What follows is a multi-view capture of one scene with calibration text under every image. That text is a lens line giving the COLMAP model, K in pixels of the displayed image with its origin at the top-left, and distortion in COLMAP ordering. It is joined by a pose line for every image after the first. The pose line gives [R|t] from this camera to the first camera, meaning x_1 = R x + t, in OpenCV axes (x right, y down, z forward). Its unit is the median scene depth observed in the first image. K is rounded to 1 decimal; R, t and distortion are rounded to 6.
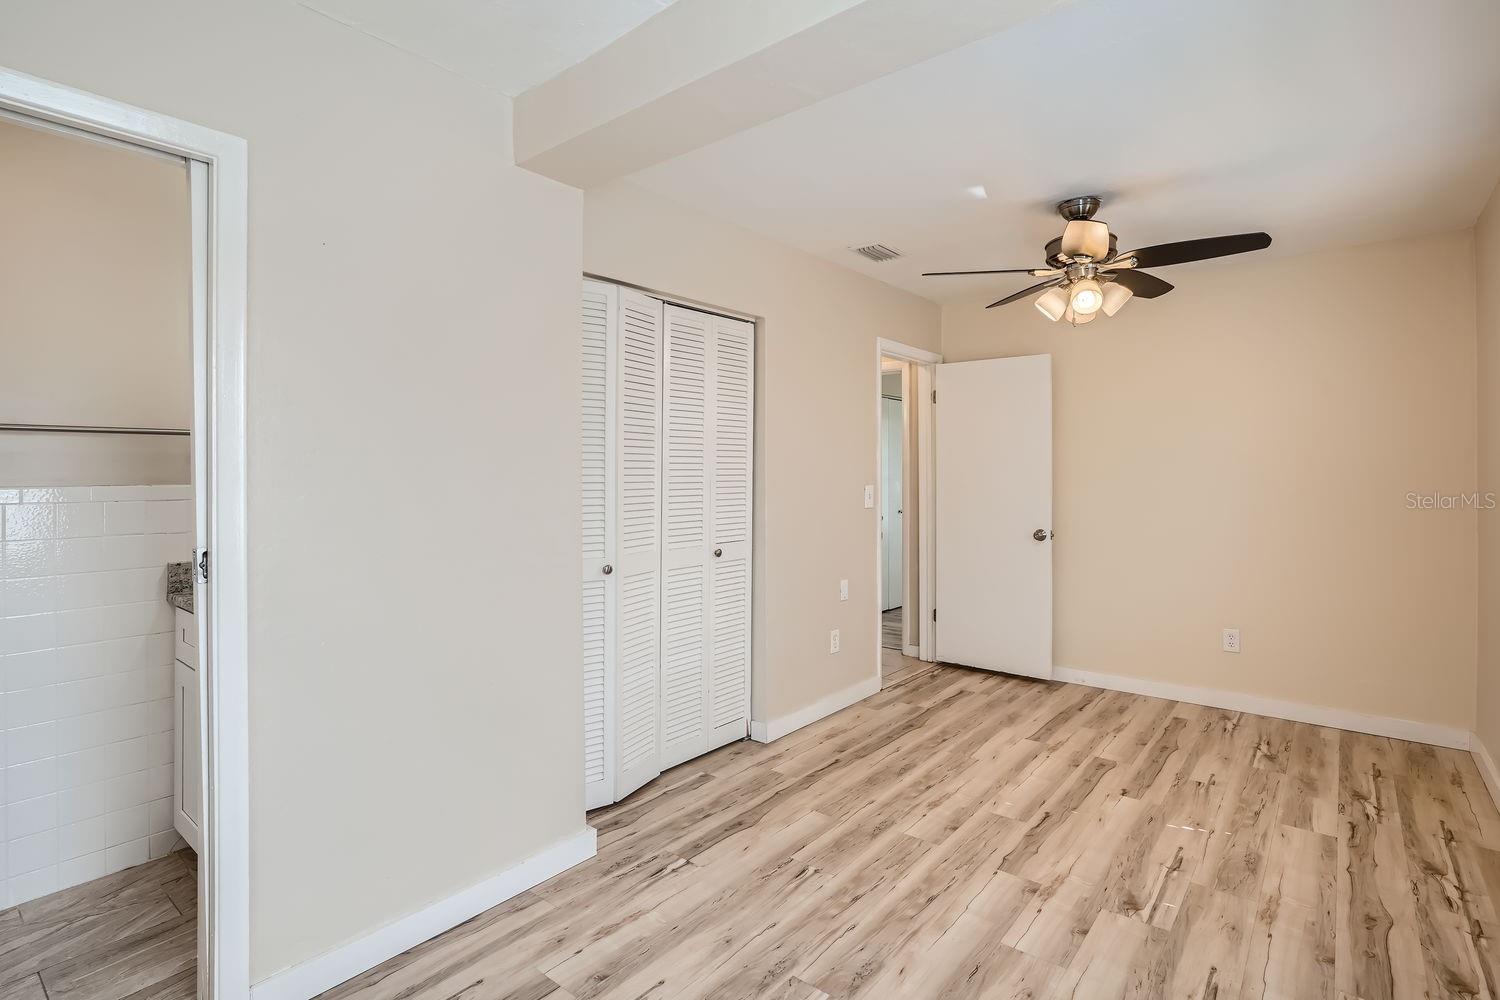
lens RADIAL K [[744.7, 0, 752.9], [0, 744.7, 485.6], [0, 0, 1]] dist [-0.037552, 0.019586]
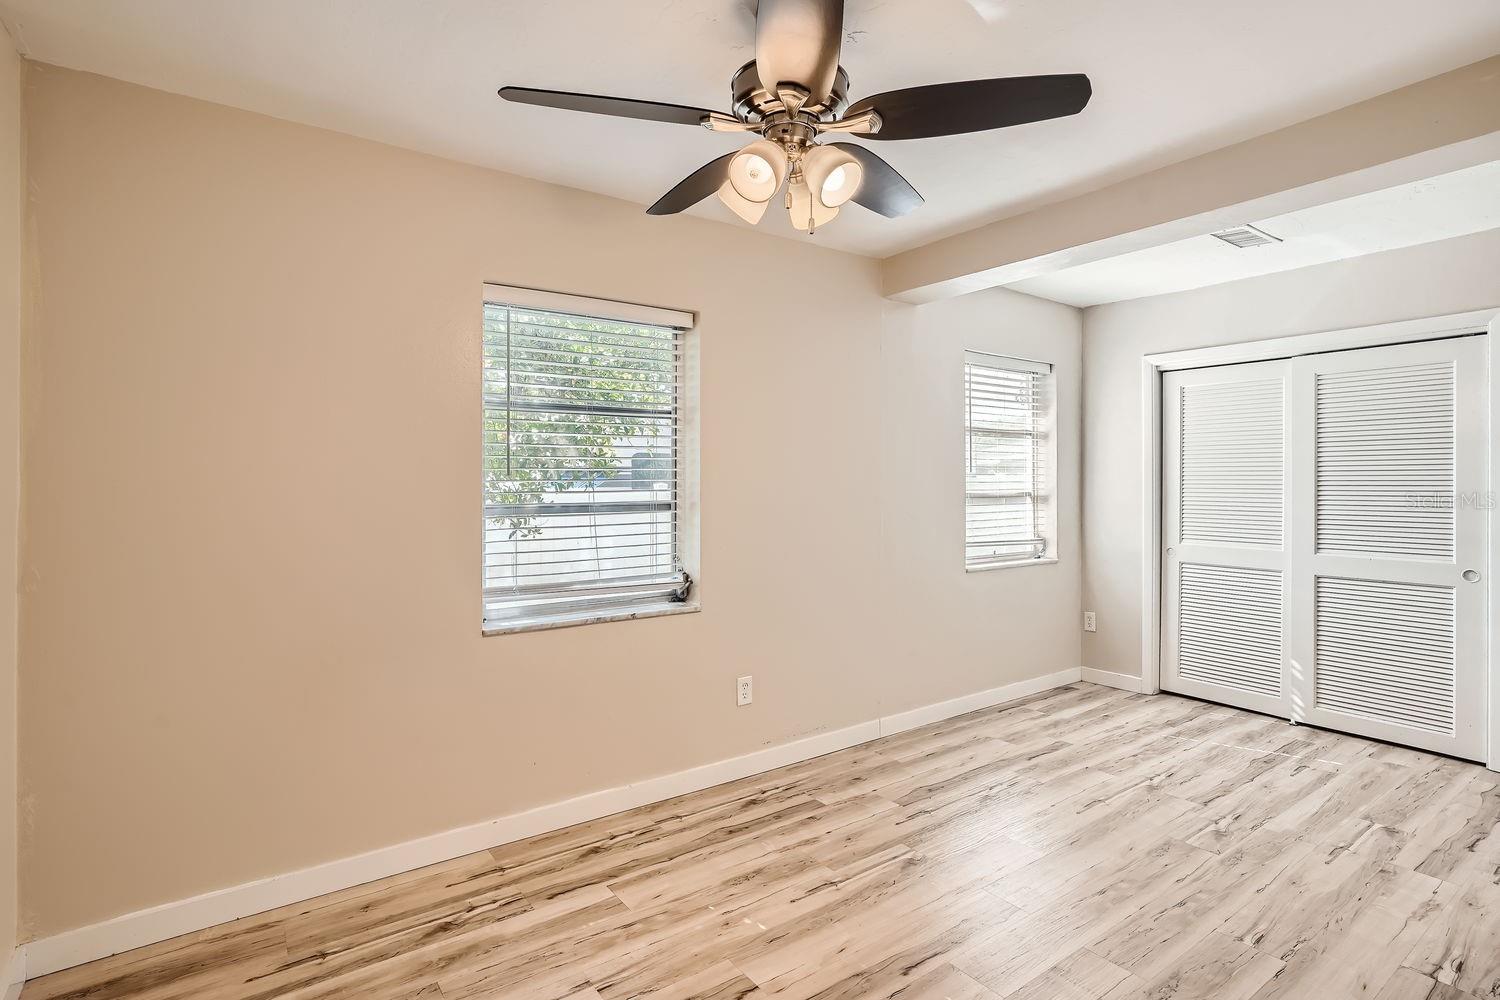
lens RADIAL K [[744.7, 0, 752.9], [0, 744.7, 485.6], [0, 0, 1]] dist [-0.037552, 0.019586]
pose [[-0.964955, 0.002061, 0.262408, 0.394646], [0.006669, 0.999839, 0.016673, -0.030540], [-0.262332, 0.017839, -0.964813, 1.882961]]
